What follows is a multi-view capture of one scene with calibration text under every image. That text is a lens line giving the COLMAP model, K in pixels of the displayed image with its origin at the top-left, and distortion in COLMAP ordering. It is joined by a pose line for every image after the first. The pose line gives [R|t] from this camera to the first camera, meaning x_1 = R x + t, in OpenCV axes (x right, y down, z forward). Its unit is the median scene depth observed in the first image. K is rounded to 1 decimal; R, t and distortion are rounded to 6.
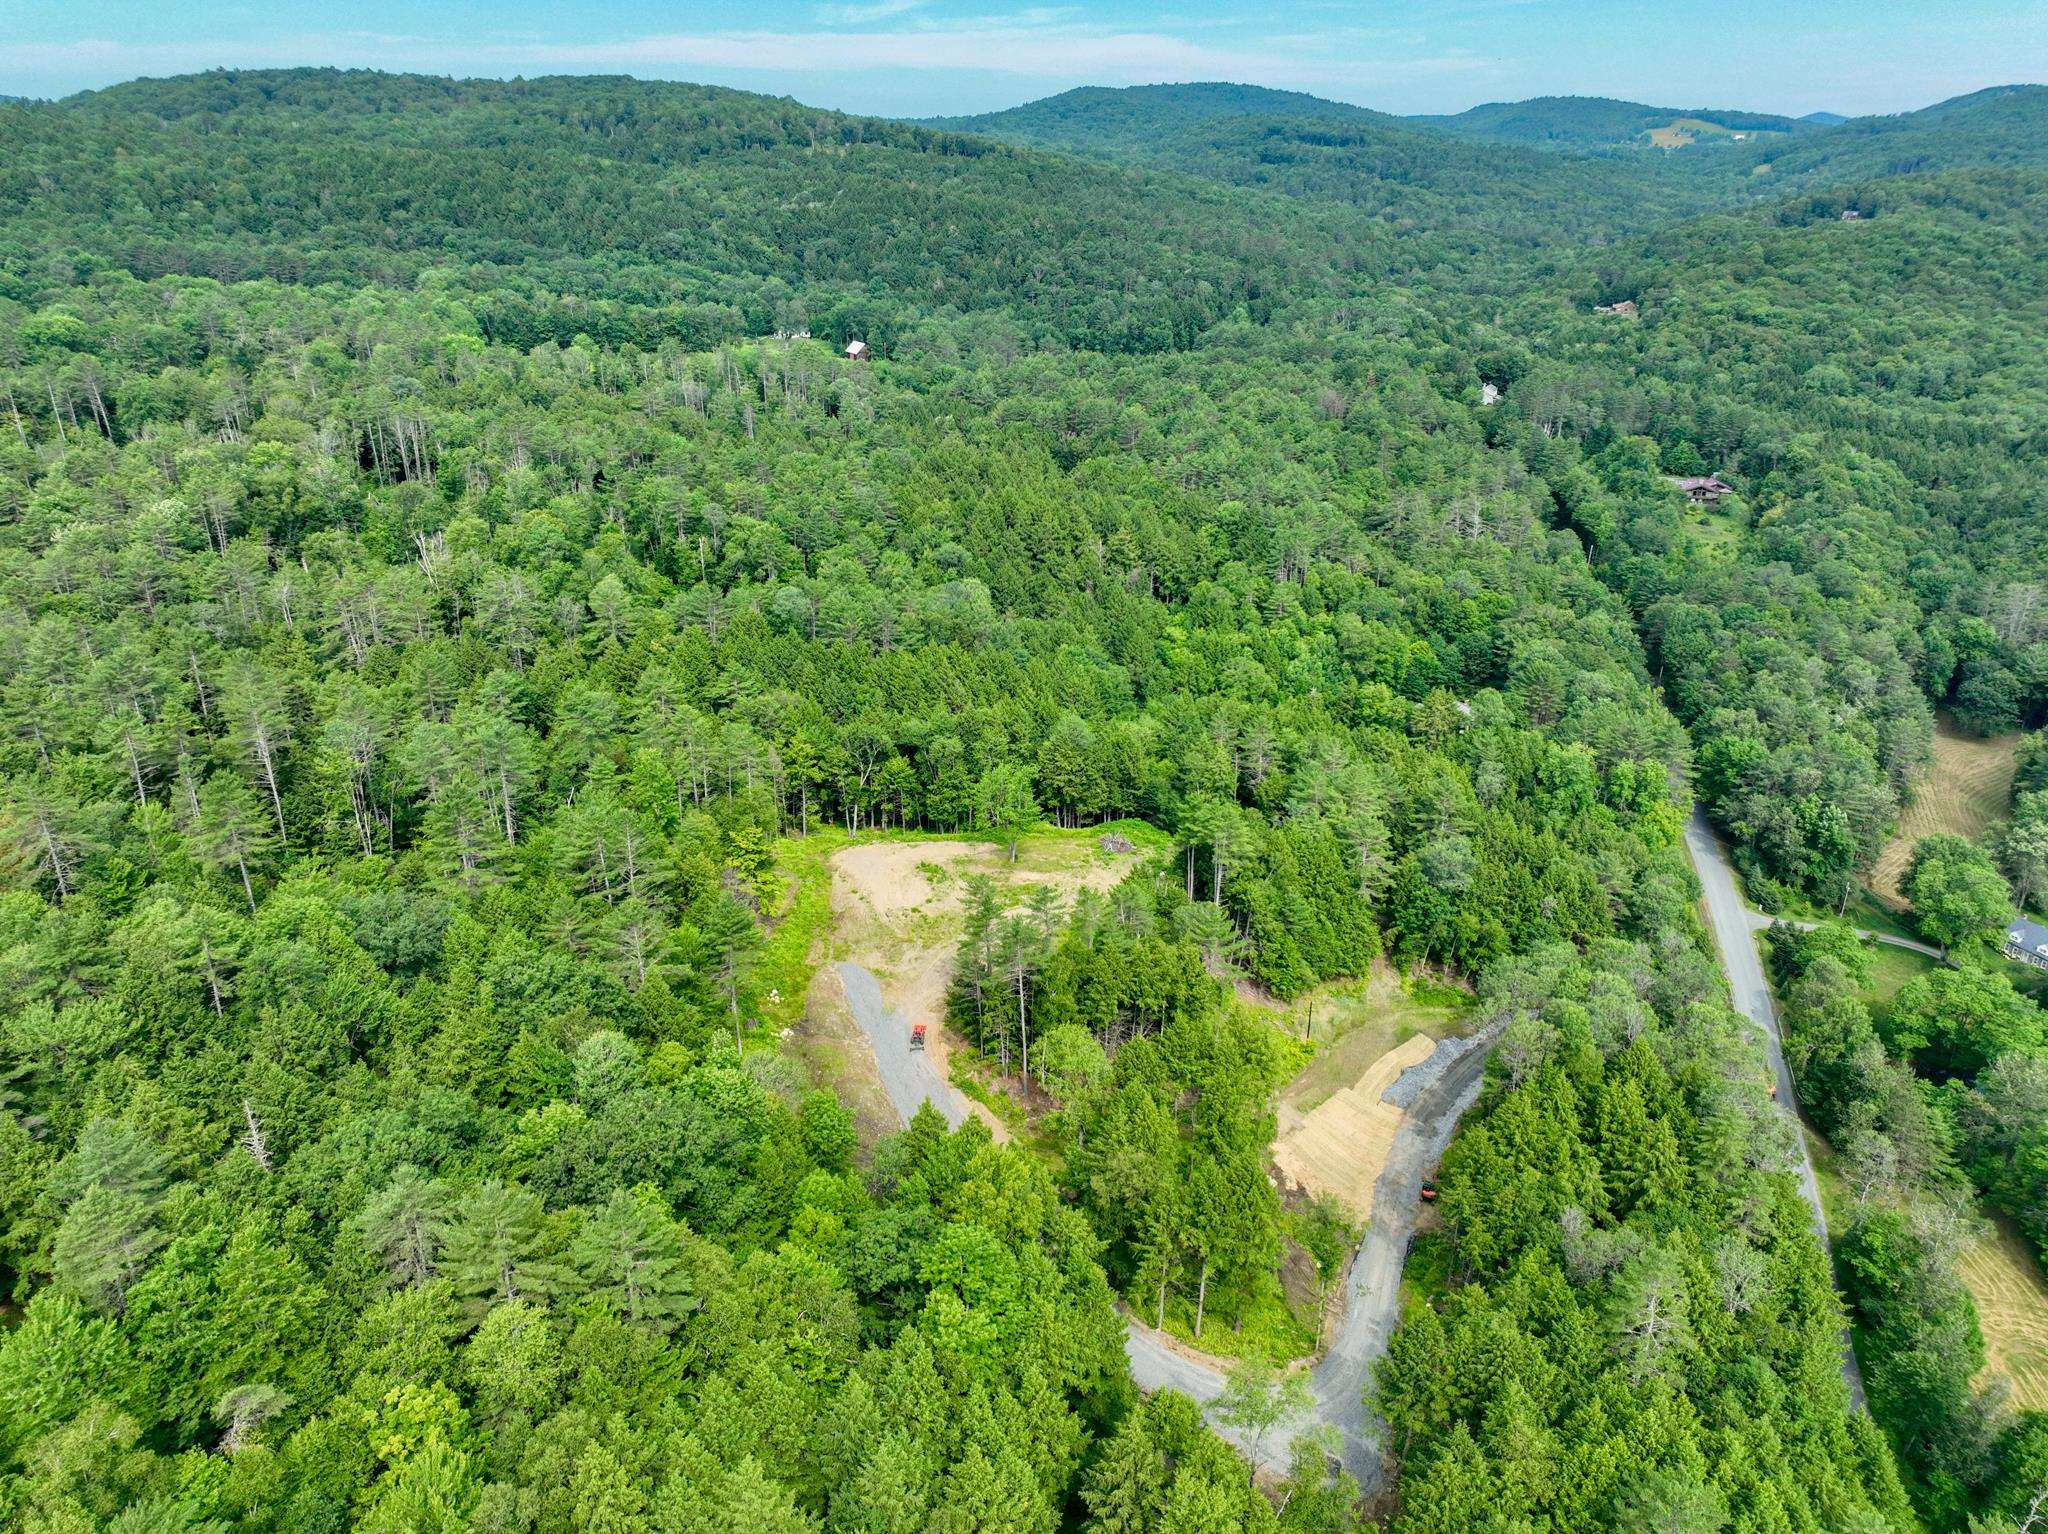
lens RADIAL K [[1439.9, 0, 1025.6], [0, 1439.9, 771.5], [0, 0, 1]] dist [-0.003122, 0.022501]
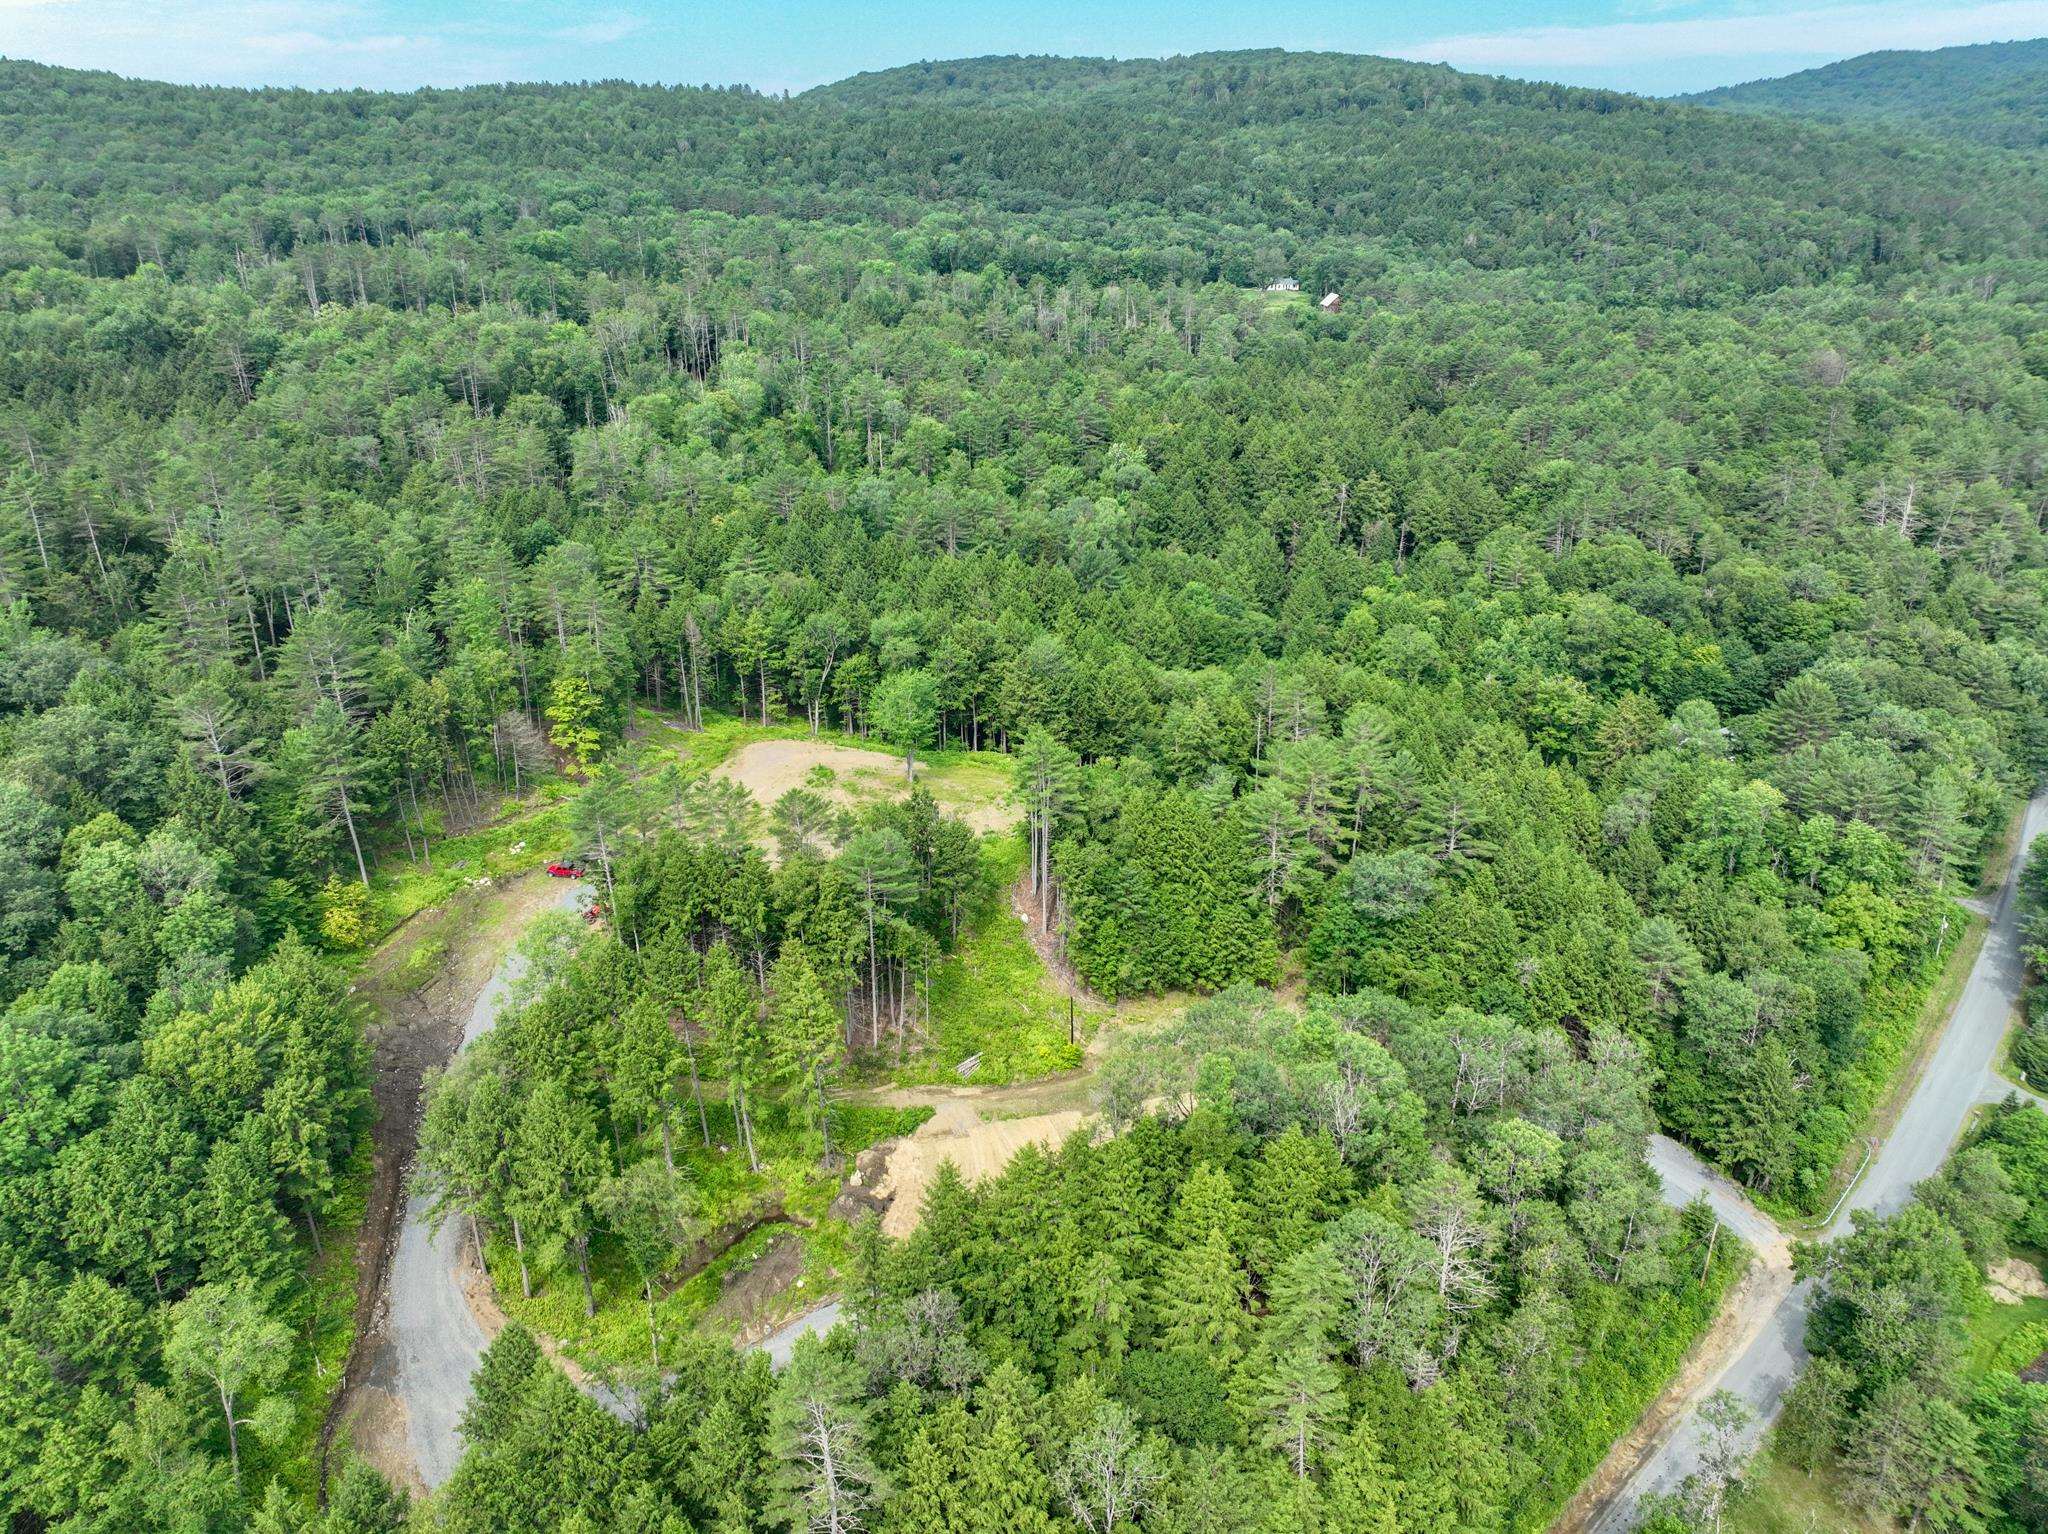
lens RADIAL K [[1439.9, 0, 1026.9], [0, 1439.9, 762.3], [0, 0, 1]] dist [-0.003122, 0.022501]
pose [[0.886199, 0.165651, -0.432679, 0.159755], [-0.168316, 0.985199, 0.032445, 0.003691], [0.431649, 0.044074, 0.900964, 0.087058]]
